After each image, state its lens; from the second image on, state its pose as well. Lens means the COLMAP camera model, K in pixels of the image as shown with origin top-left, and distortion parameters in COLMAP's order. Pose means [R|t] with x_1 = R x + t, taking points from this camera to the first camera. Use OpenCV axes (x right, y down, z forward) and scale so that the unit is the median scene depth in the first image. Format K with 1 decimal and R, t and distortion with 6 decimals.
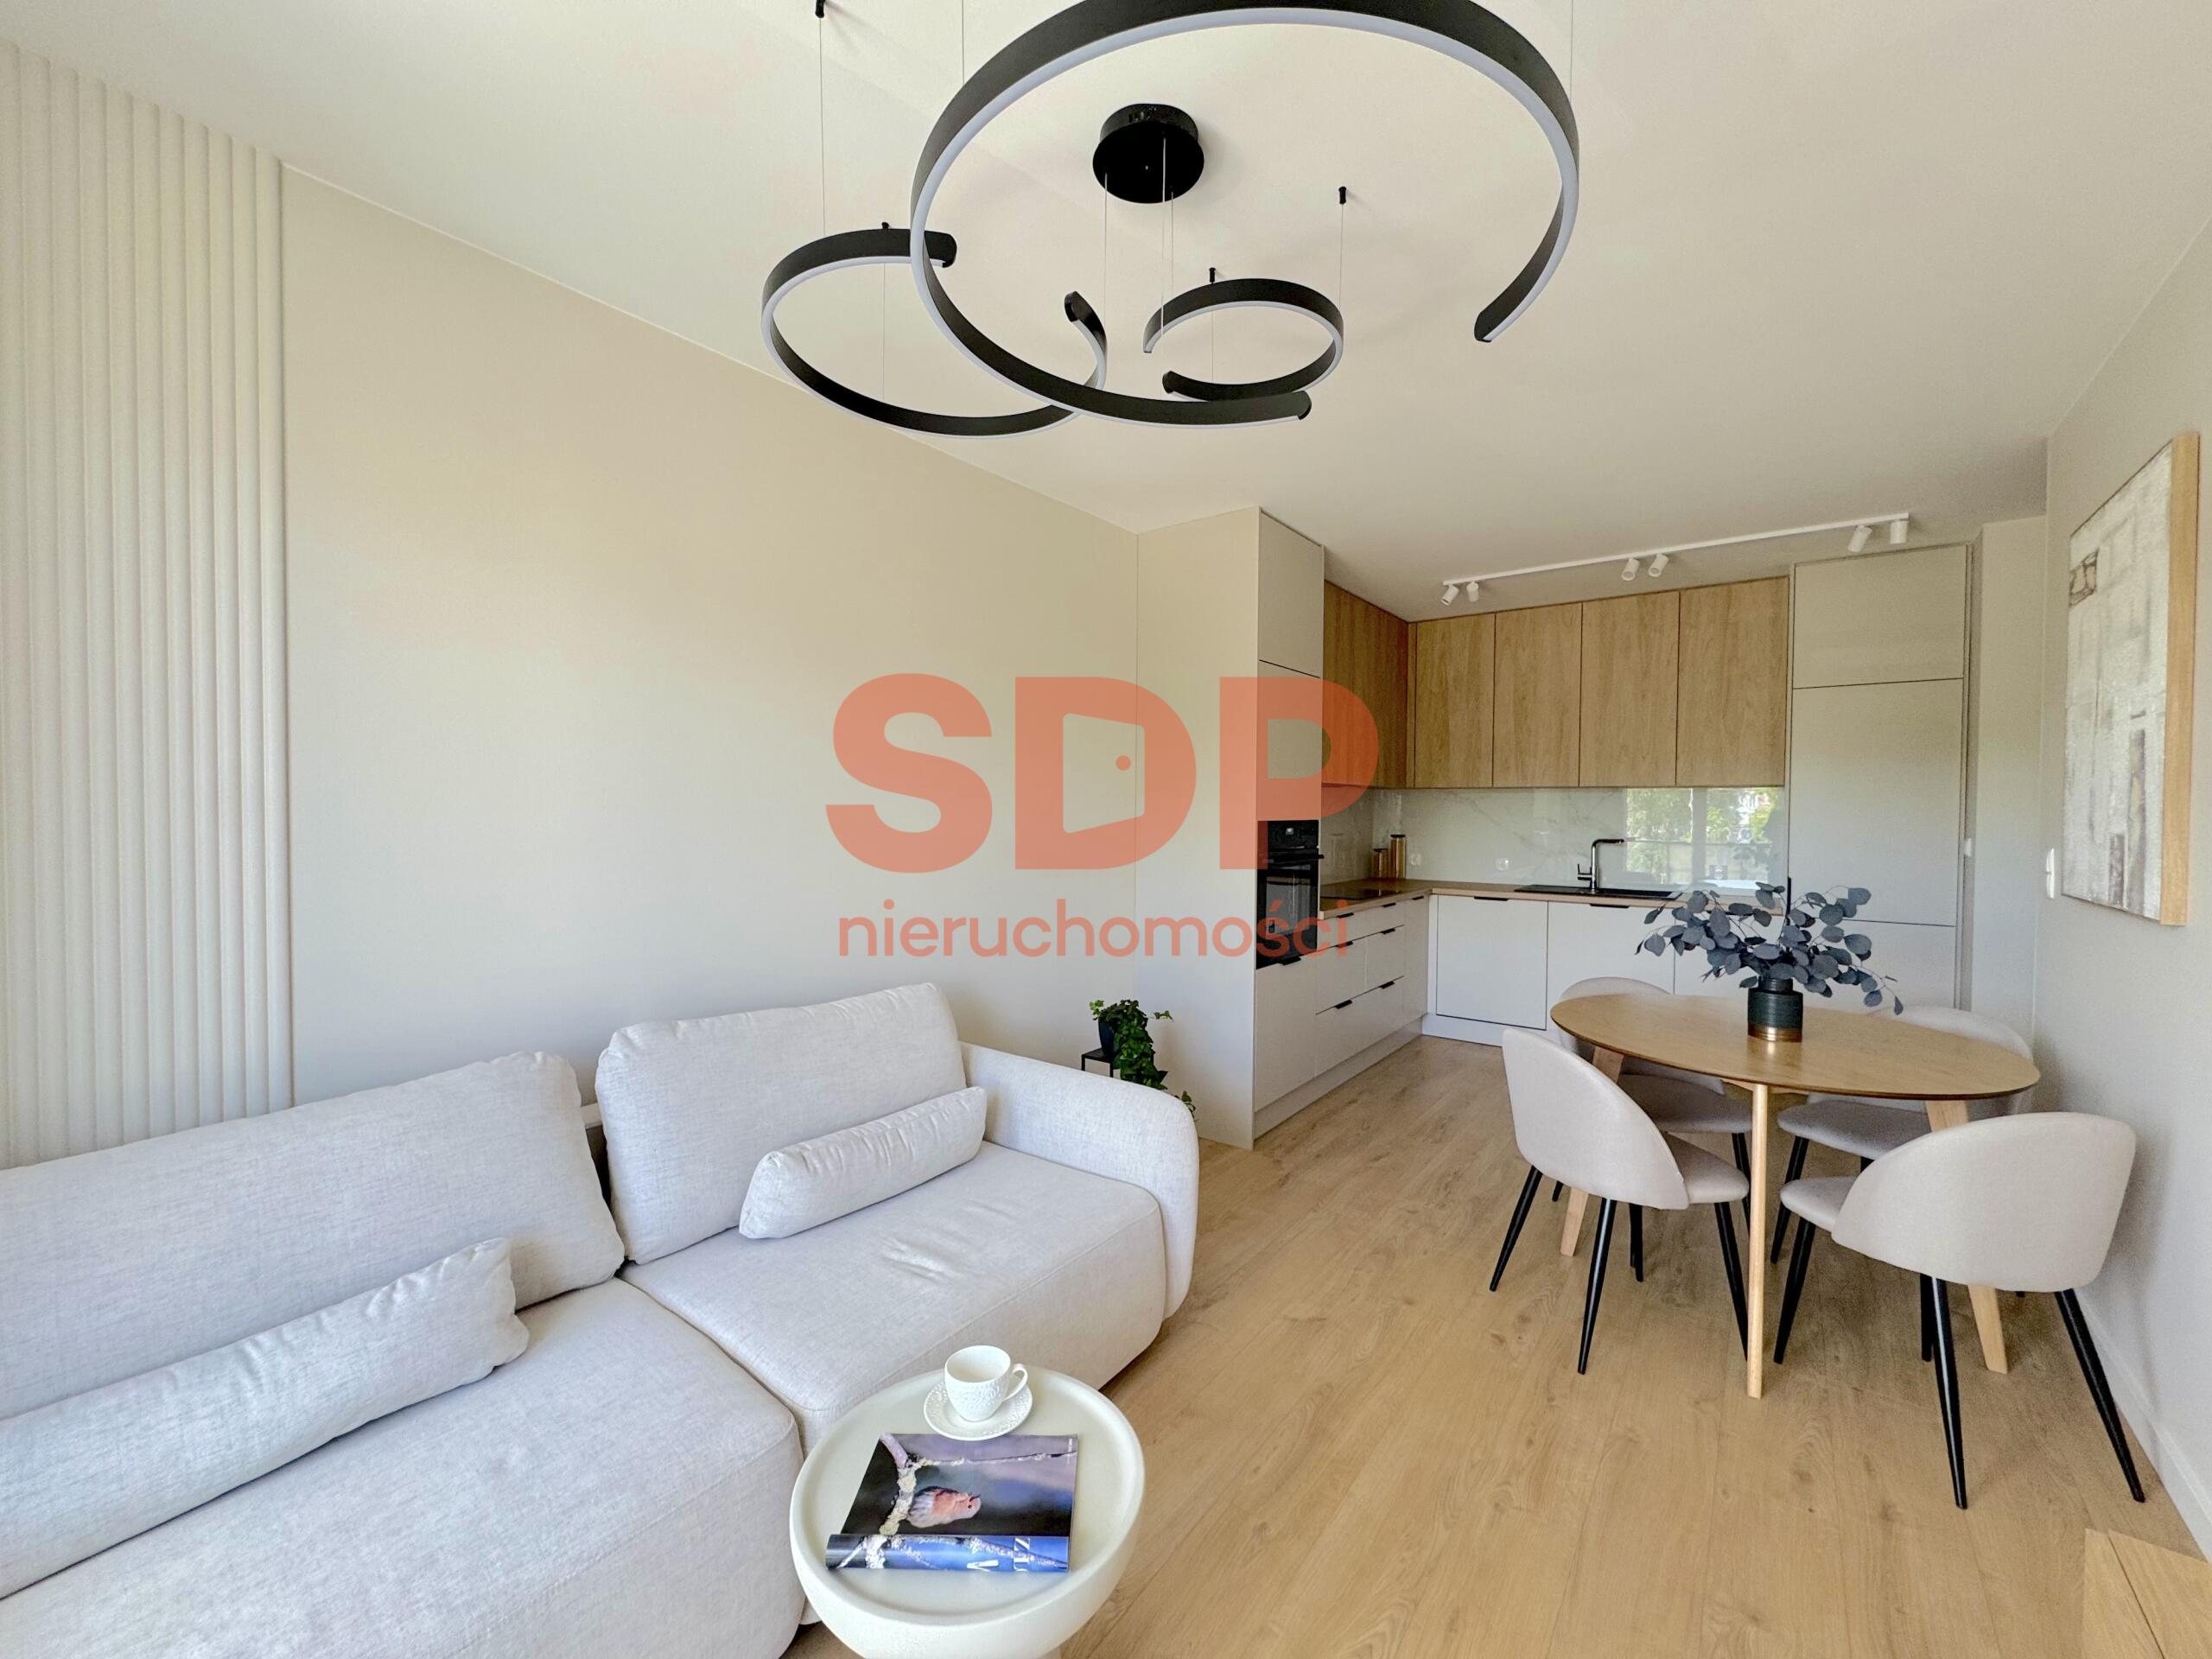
lens RADIAL K [[884.0, 0, 1103.7], [0, 884.0, 827.9], [0, 0, 1]] dist [-0.003592, 0.000612]
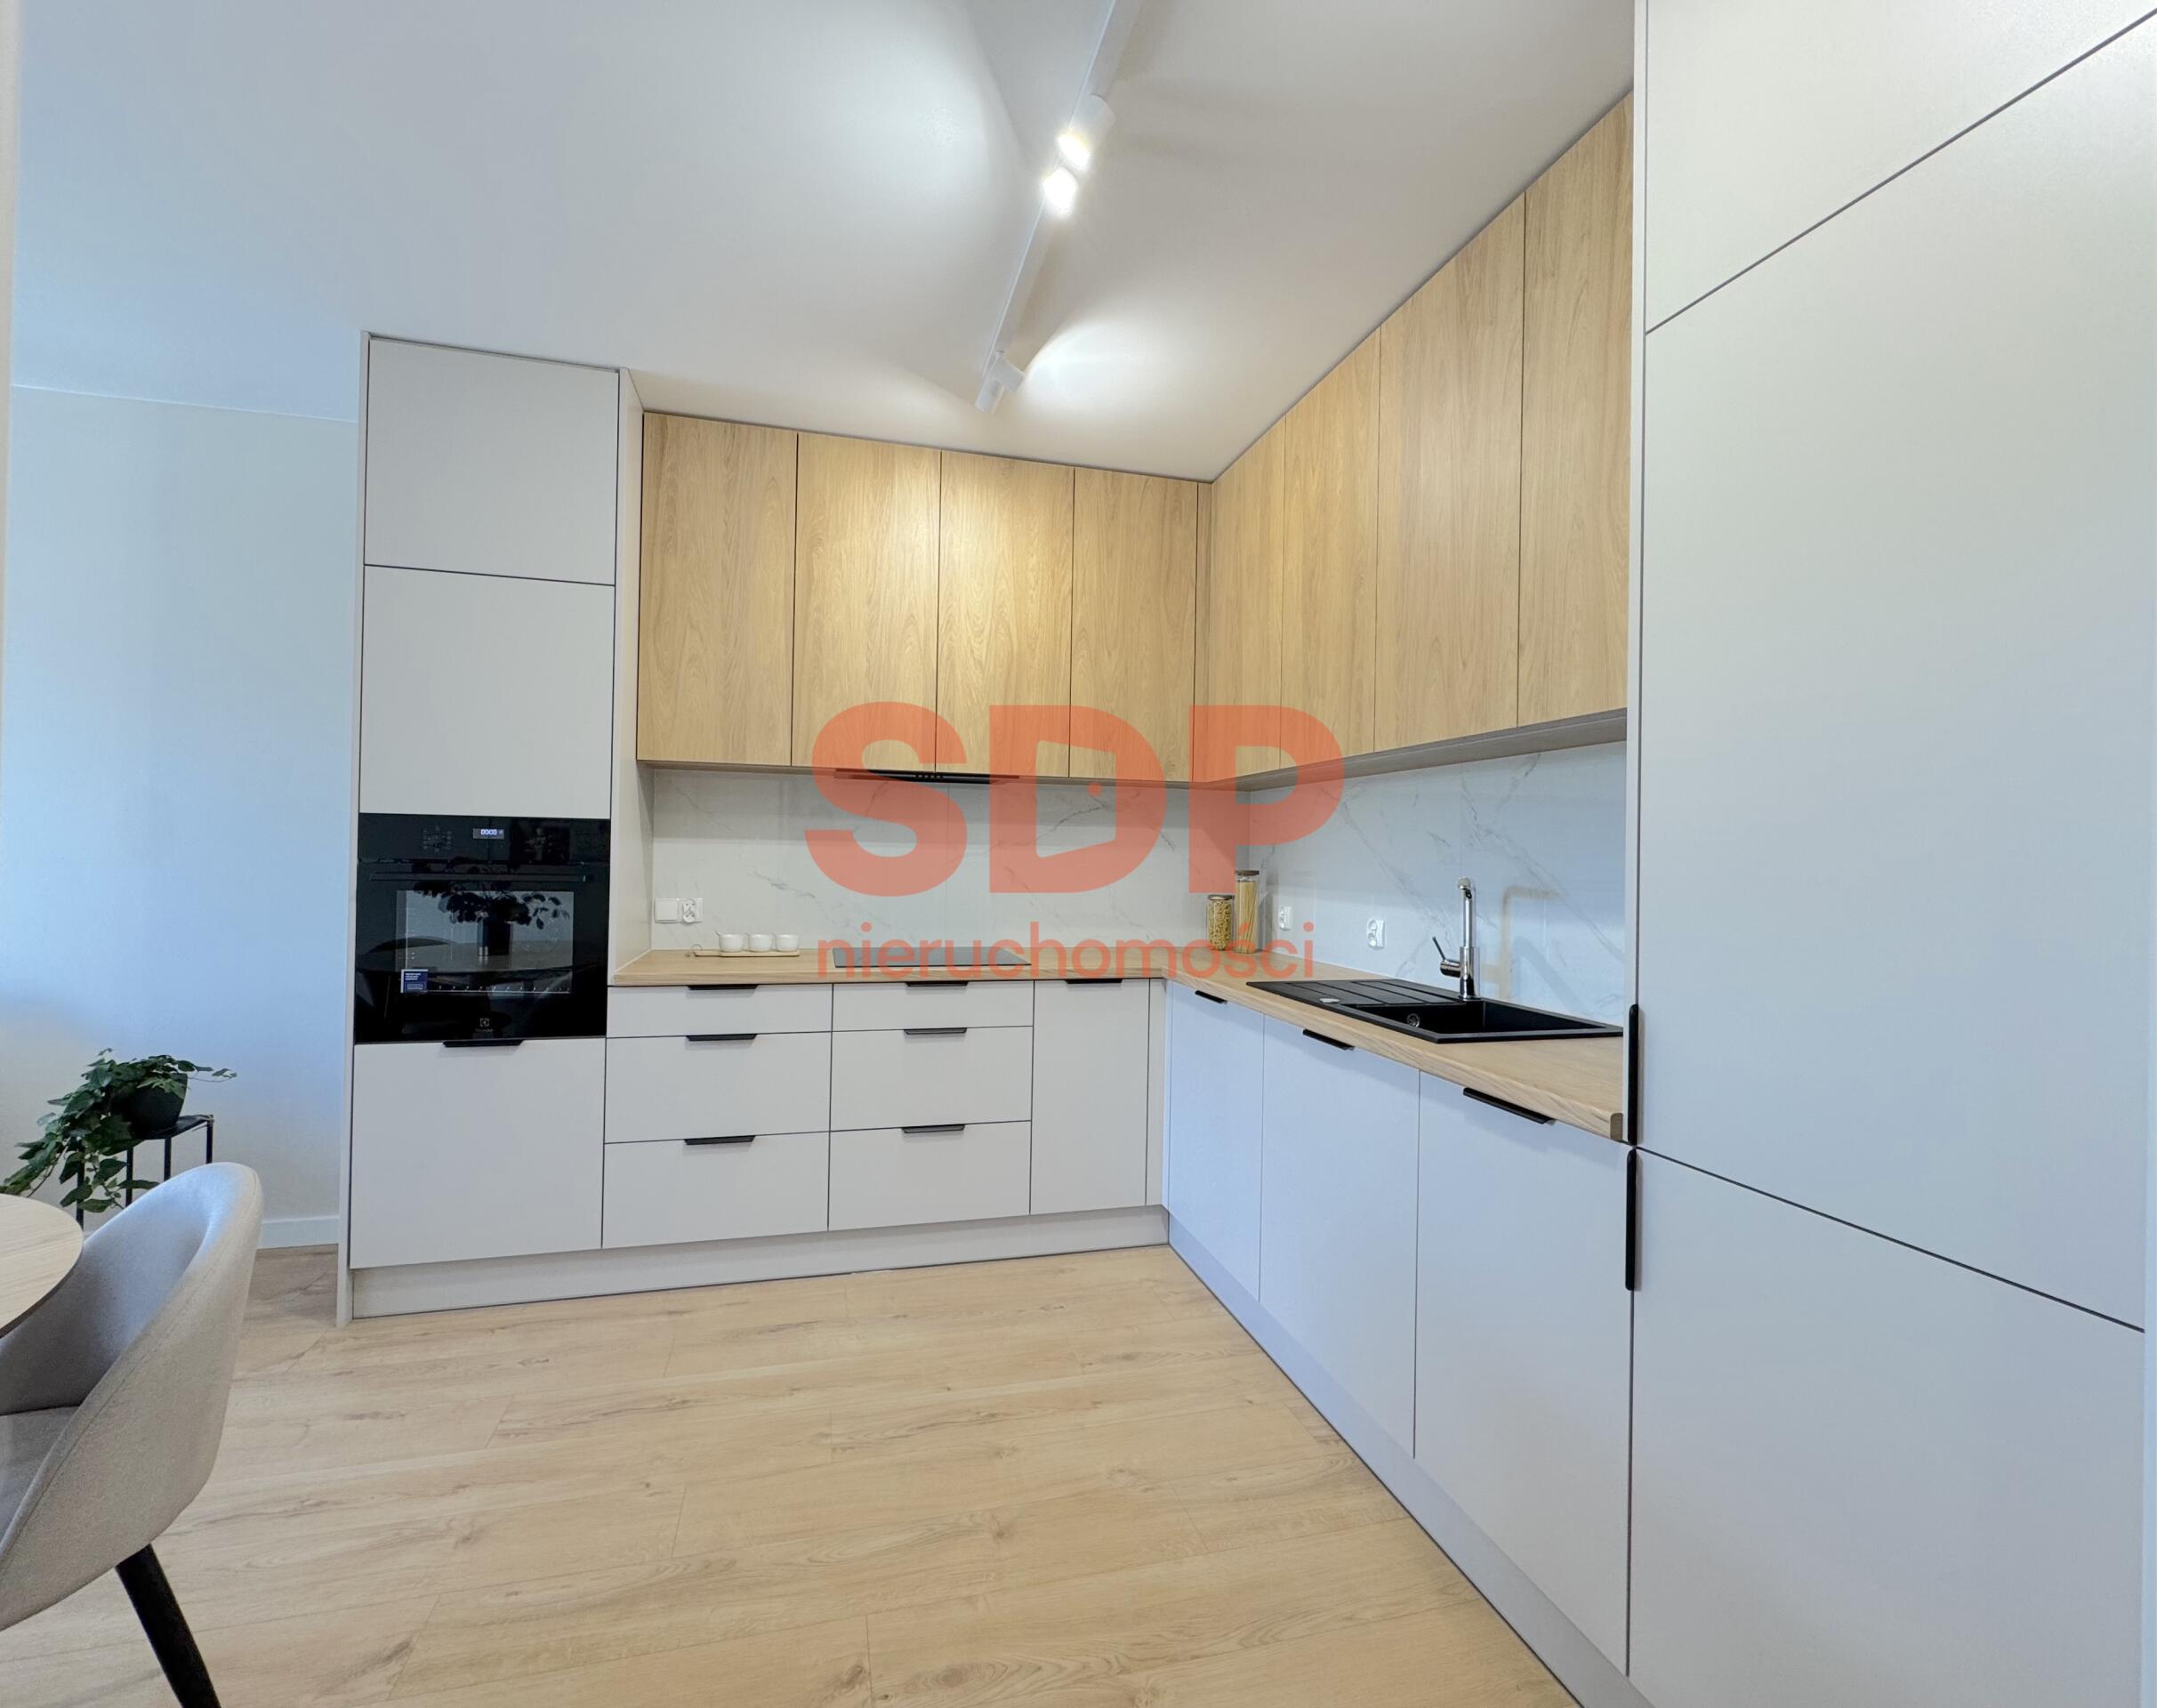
lens RADIAL K [[911.0, 0, 1046.9], [0, 911.0, 853.7], [0, 0, 1]] dist [-0.002685, -0.000212]
pose [[0.778819, 0.003628, -0.627239, 0.891341], [-0.026438, 0.999285, -0.027046, 0.024160], [0.626692, 0.037647, 0.778357, 0.725787]]
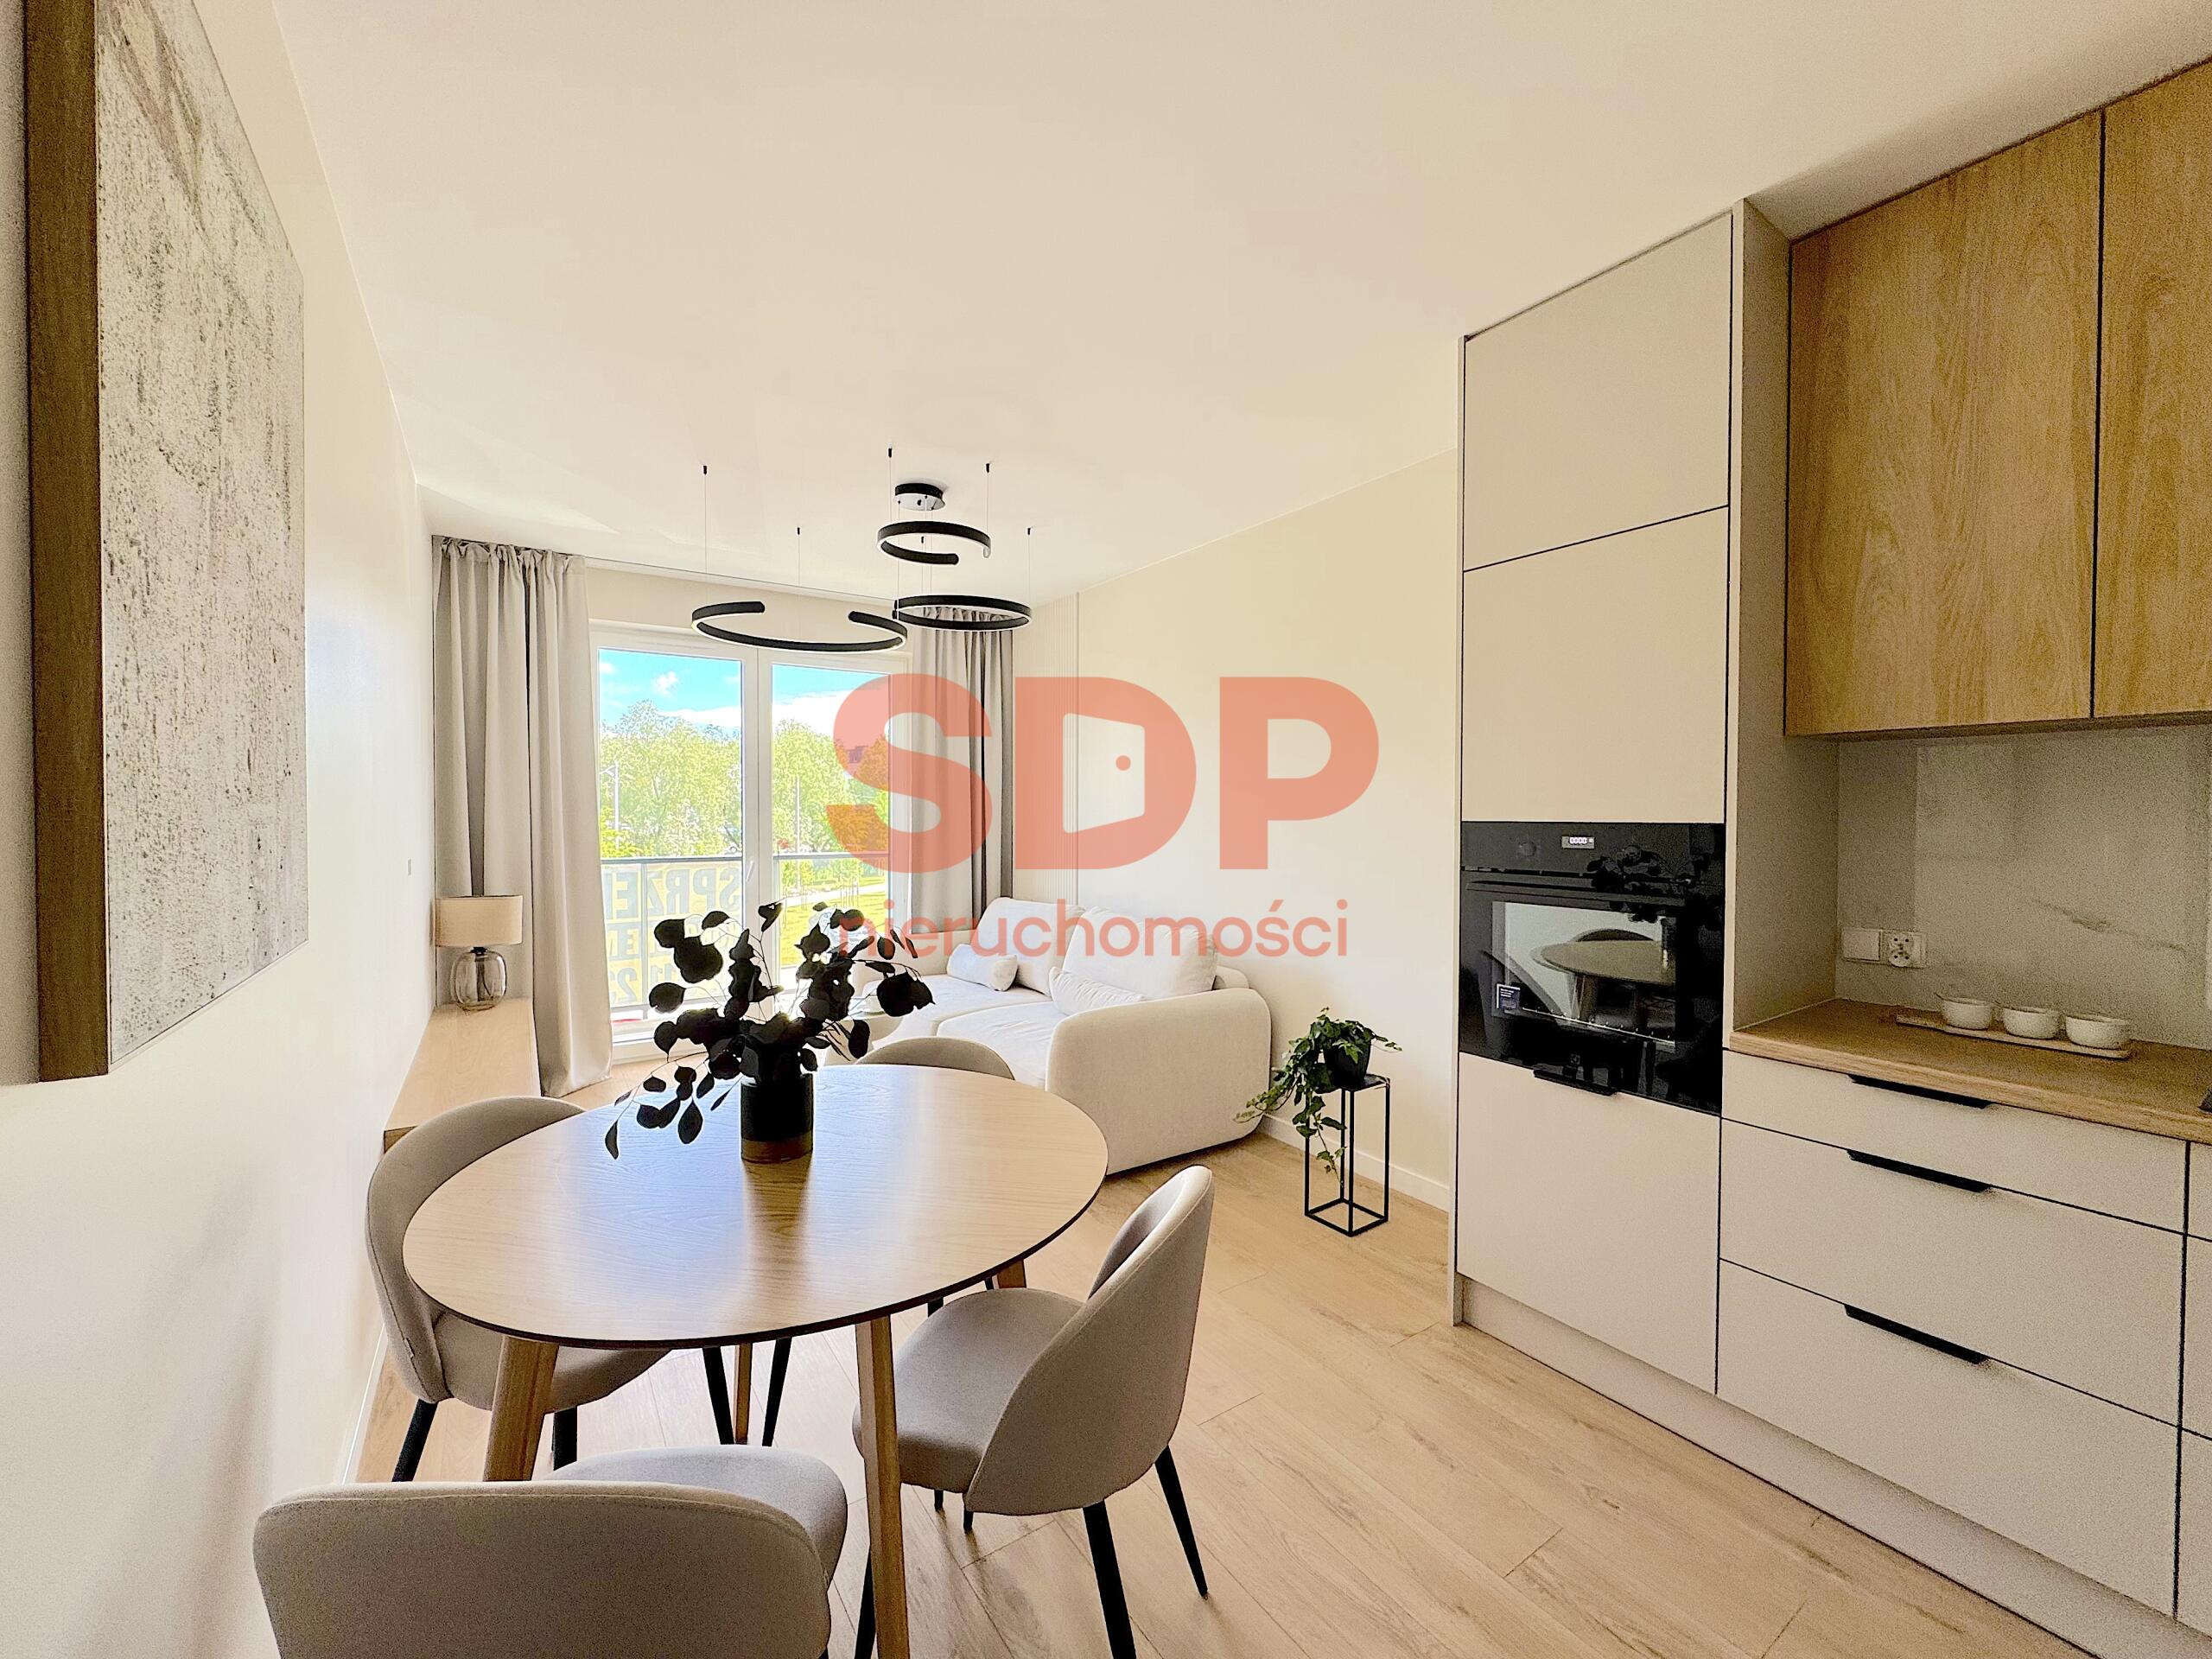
lens RADIAL K [[884.0, 0, 1103.7], [0, 884.0, 827.9], [0, 0, 1]] dist [-0.003592, 0.000612]
pose [[-0.326660, 0.007294, -0.945114, 0.790687], [-0.026852, 0.999495, 0.016994, -0.006317], [0.944760, 0.030929, -0.326299, 0.875031]]
